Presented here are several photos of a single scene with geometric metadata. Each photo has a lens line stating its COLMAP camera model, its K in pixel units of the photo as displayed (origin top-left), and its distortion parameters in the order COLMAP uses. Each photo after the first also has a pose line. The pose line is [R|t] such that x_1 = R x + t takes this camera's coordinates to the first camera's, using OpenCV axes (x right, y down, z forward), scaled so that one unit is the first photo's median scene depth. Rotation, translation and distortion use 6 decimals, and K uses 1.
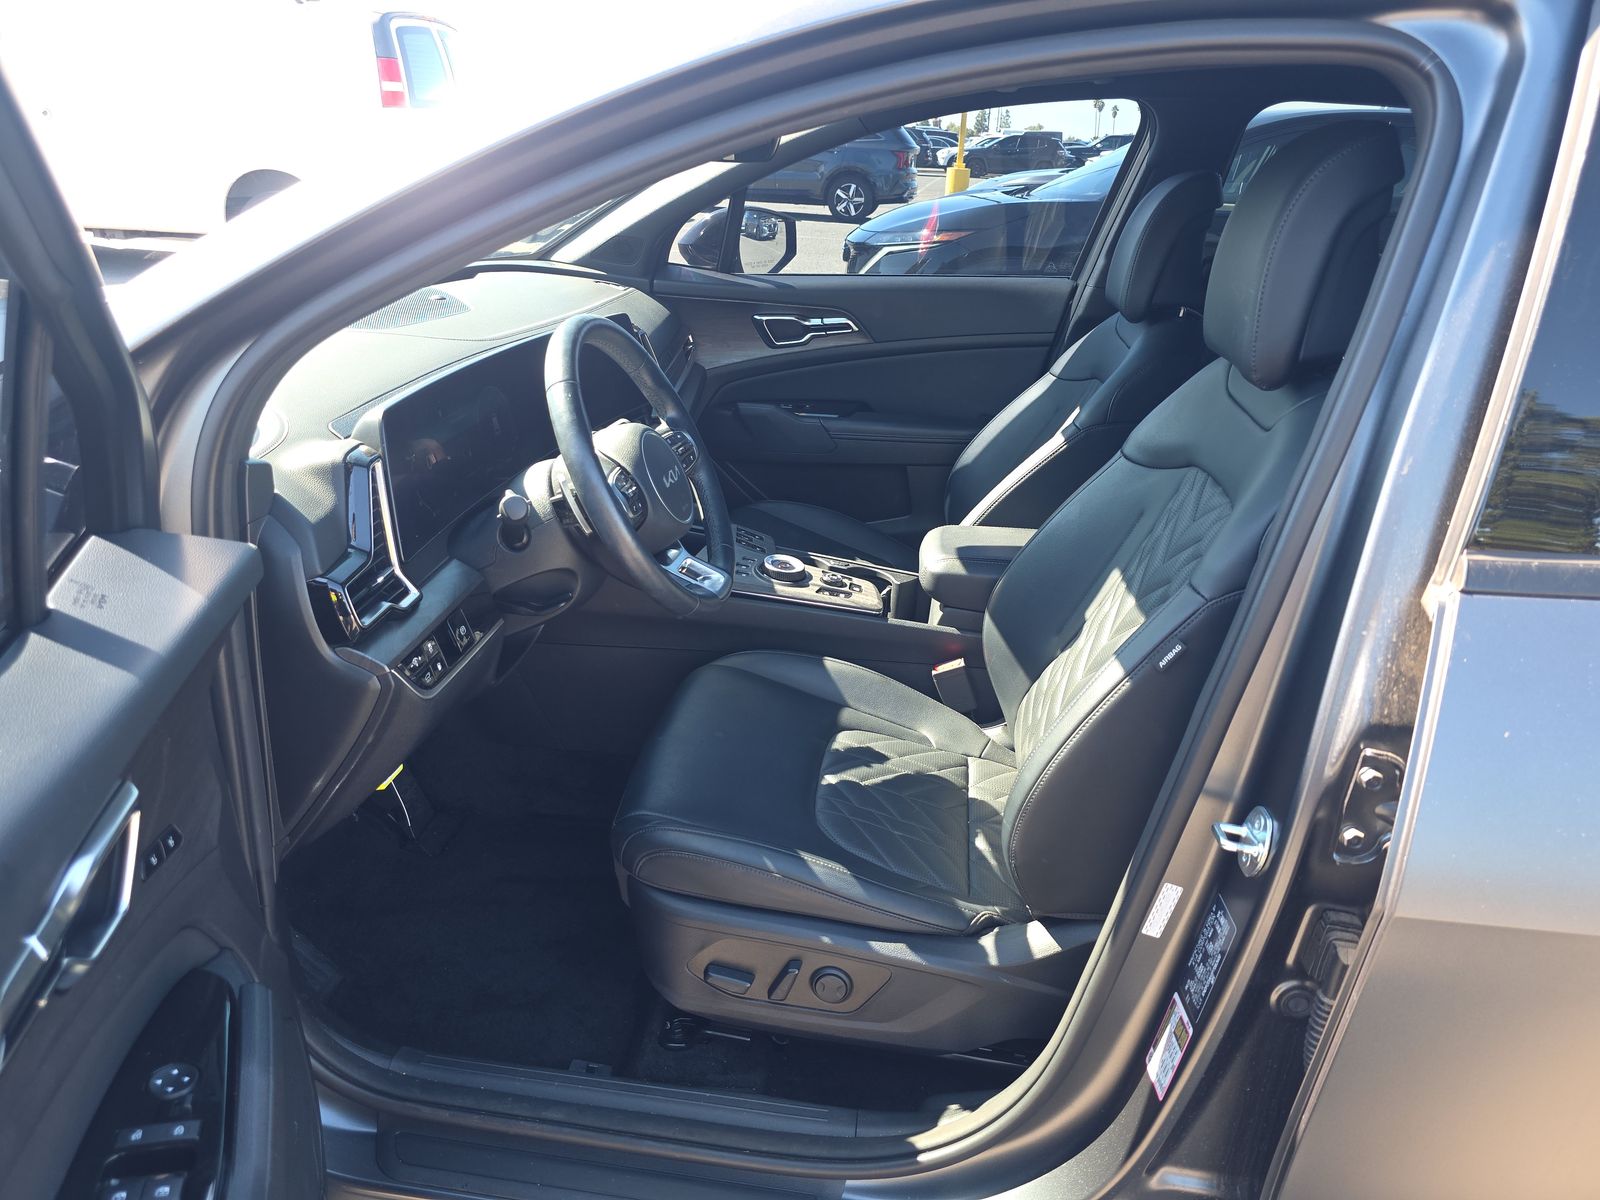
lens RADIAL K [[1098.6, 0, 802.9], [0, 1098.6, 597.9], [0, 0, 1]] dist [0.026634, -0.022528]
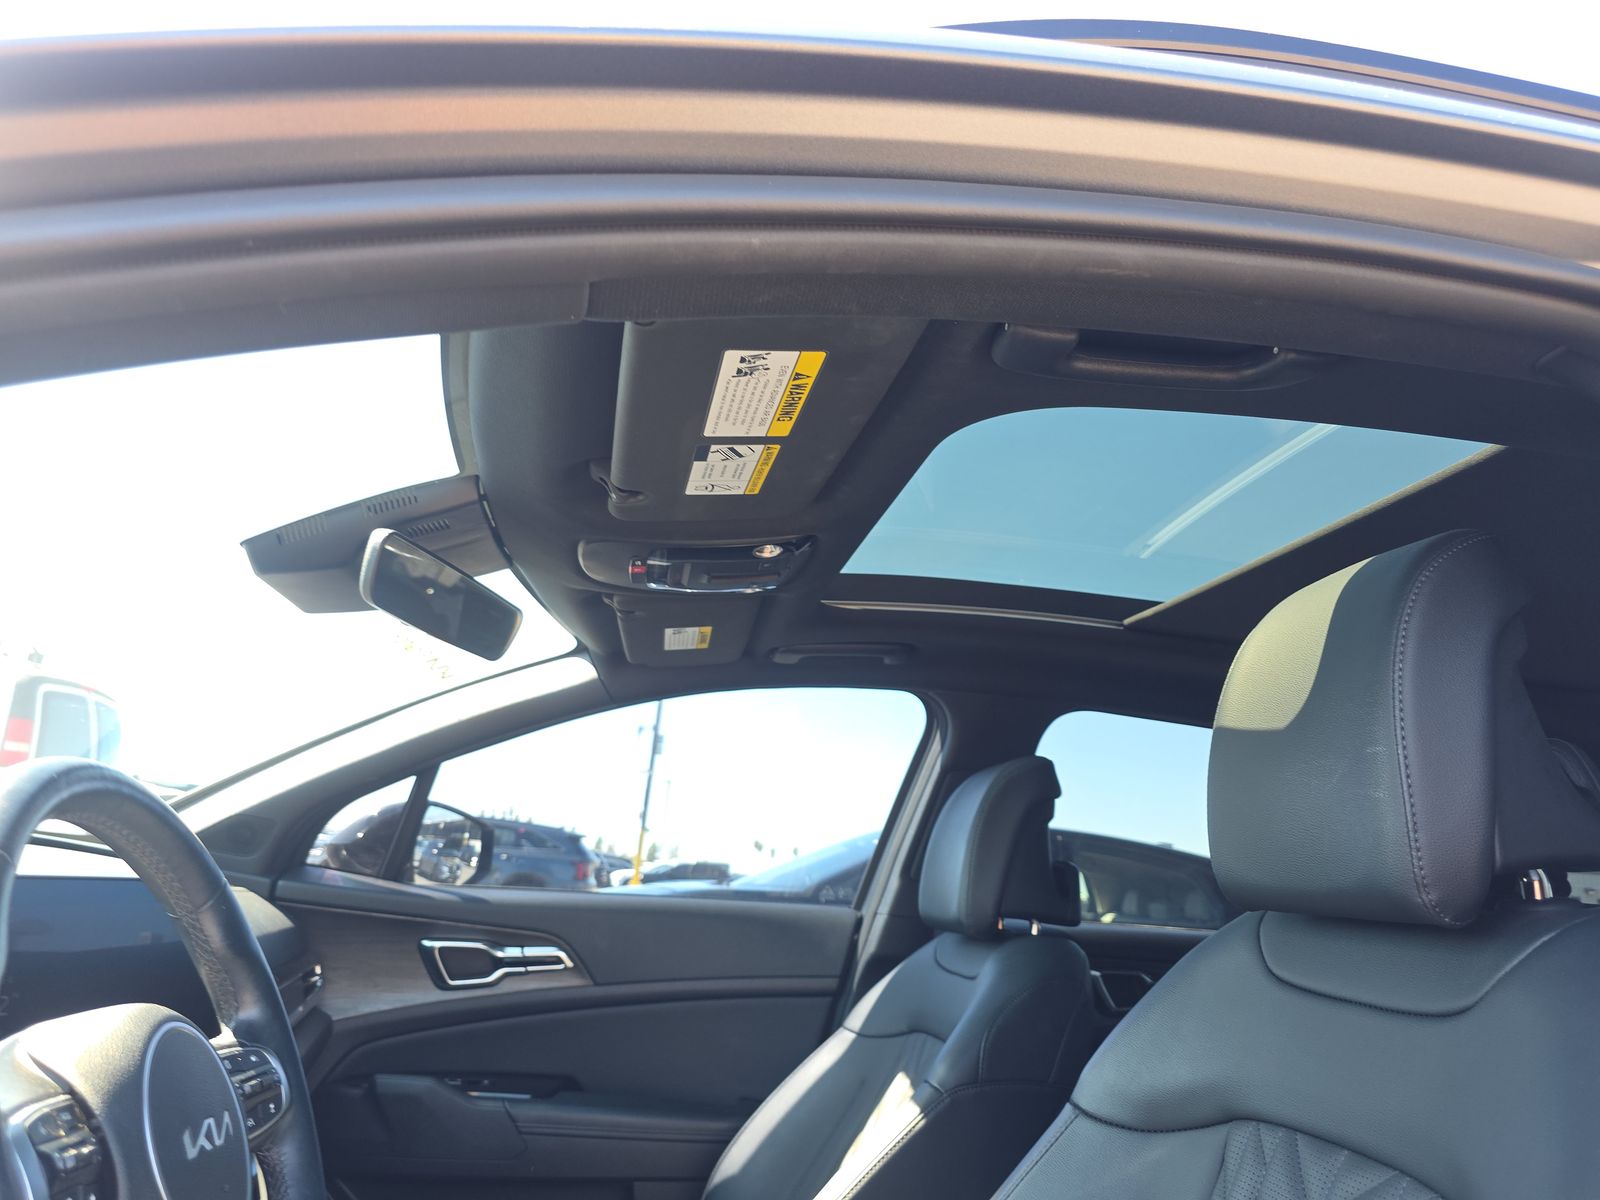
lens RADIAL K [[1098.6, 0, 782.1], [0, 1098.6, 587.5], [0, 0, 1]] dist [0.026634, -0.022528]
pose [[0.963477, 0.121304, 0.238743, -0.019081], [0.047274, 0.800476, -0.597498, -0.007573], [-0.263587, 0.586961, 0.765505, 0.277504]]
